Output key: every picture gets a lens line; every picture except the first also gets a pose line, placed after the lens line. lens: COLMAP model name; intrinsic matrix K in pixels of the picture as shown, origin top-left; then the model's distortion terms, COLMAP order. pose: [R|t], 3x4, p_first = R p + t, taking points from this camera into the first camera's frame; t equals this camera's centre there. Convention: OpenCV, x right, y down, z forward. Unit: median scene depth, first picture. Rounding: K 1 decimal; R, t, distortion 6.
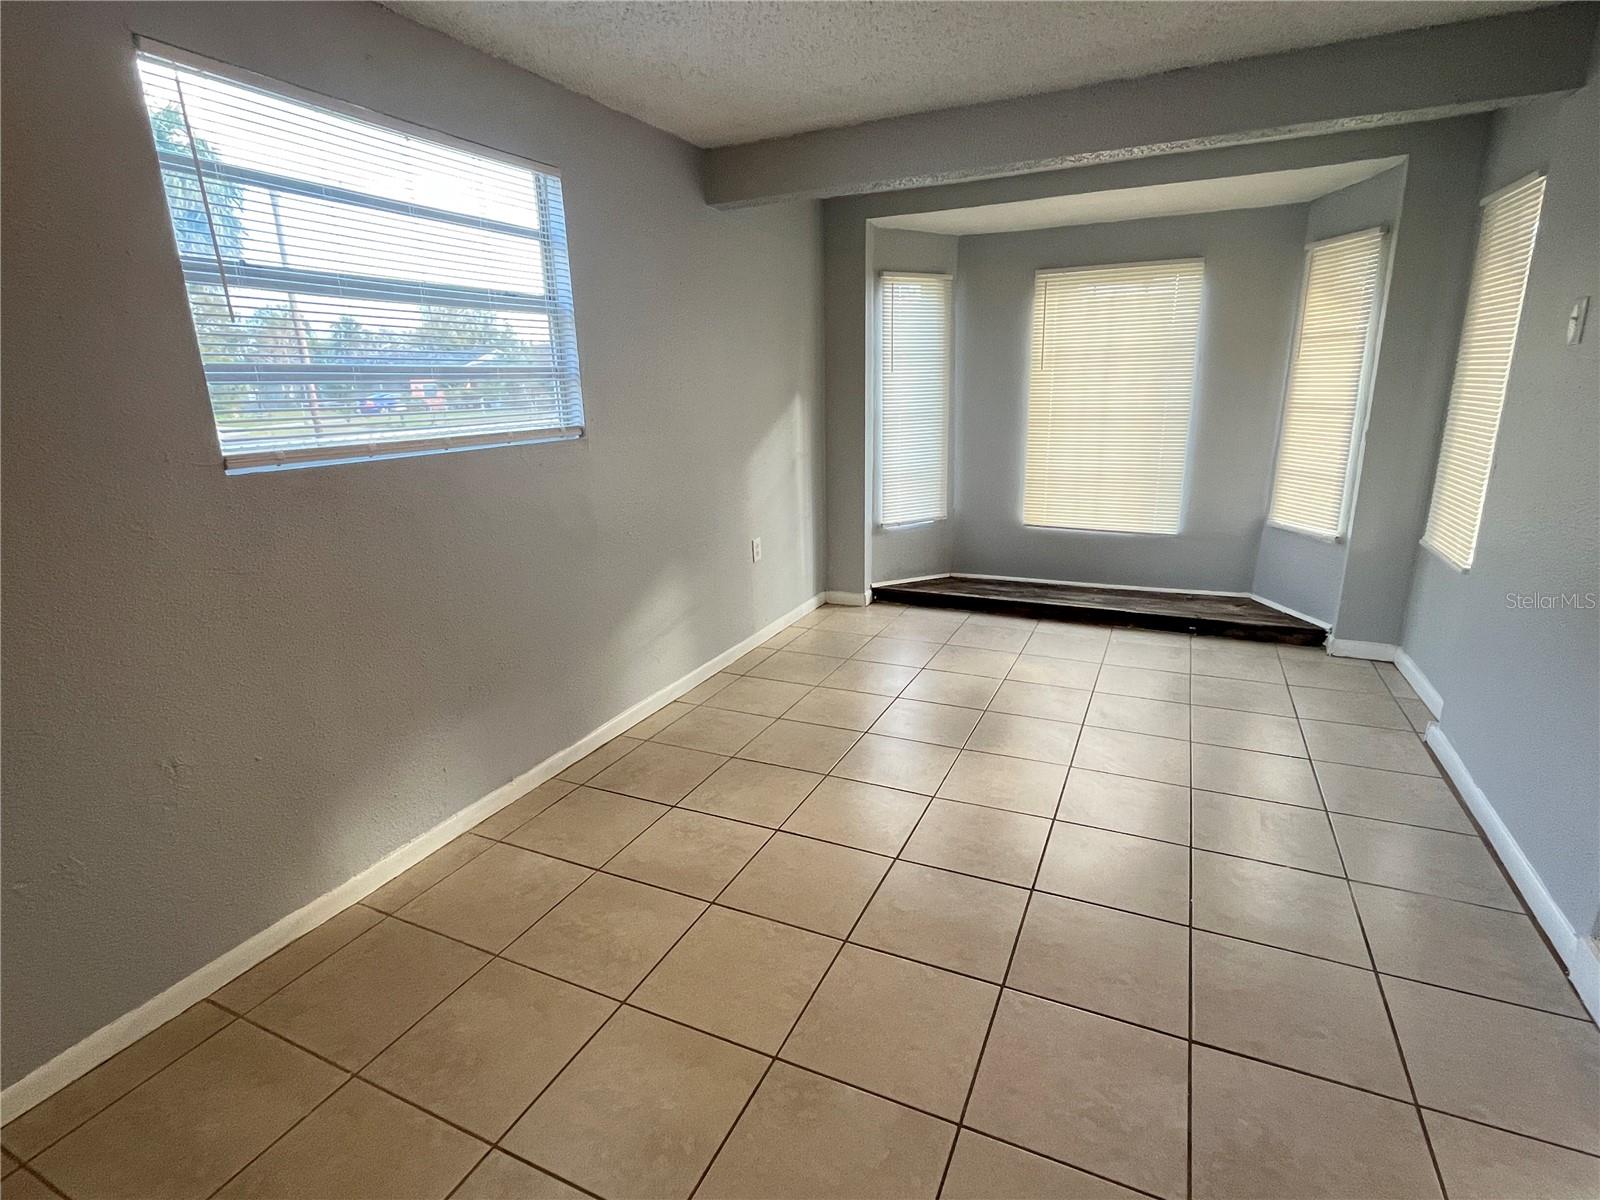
lens RADIAL K [[800.7, 0, 800.0], [0, 800.7, 600.0], [0, 0, 1]] dist [0.000551, 0.001166]
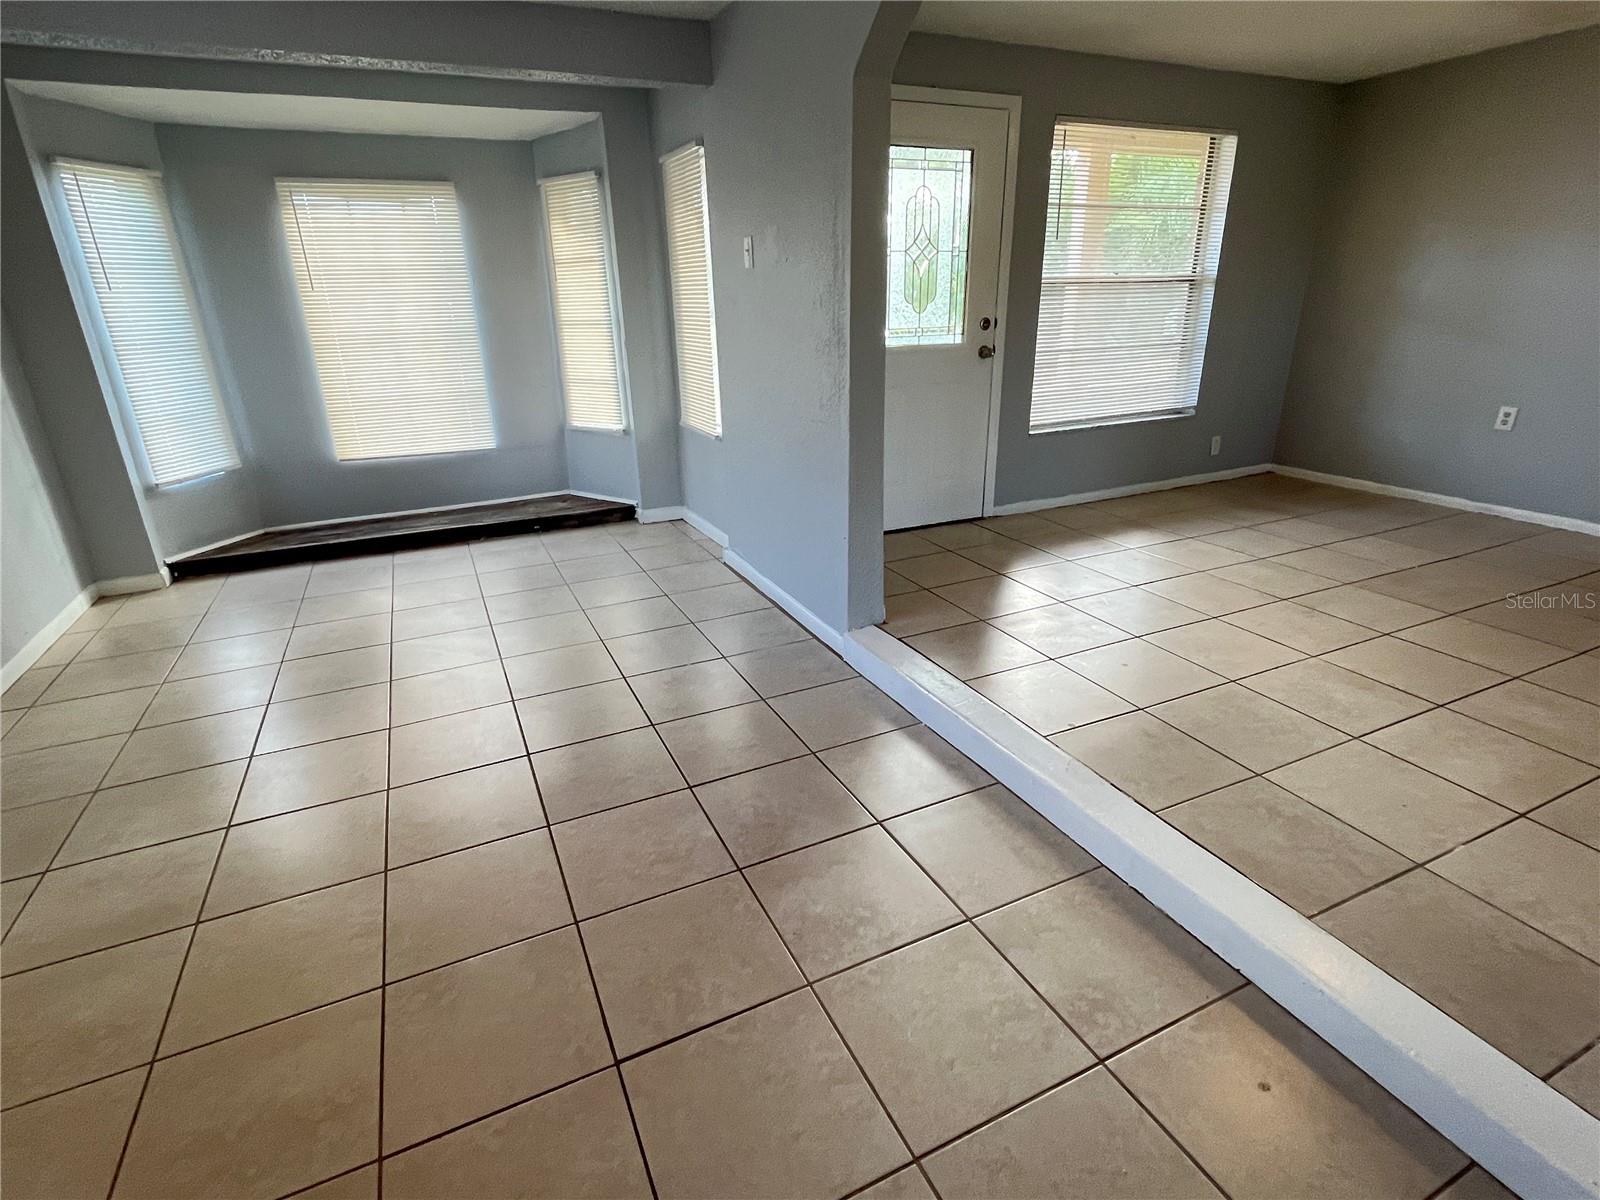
lens RADIAL K [[800.3, 0, 800.0], [0, 800.3, 600.0], [0, 0, 1]] dist [-0.002438, -0.000731]
pose [[0.640321, -0.266632, 0.720344, -0.108941], [0.211166, 0.962788, 0.168665, 0.022294], [-0.738510, 0.044112, 0.672798, -0.022348]]
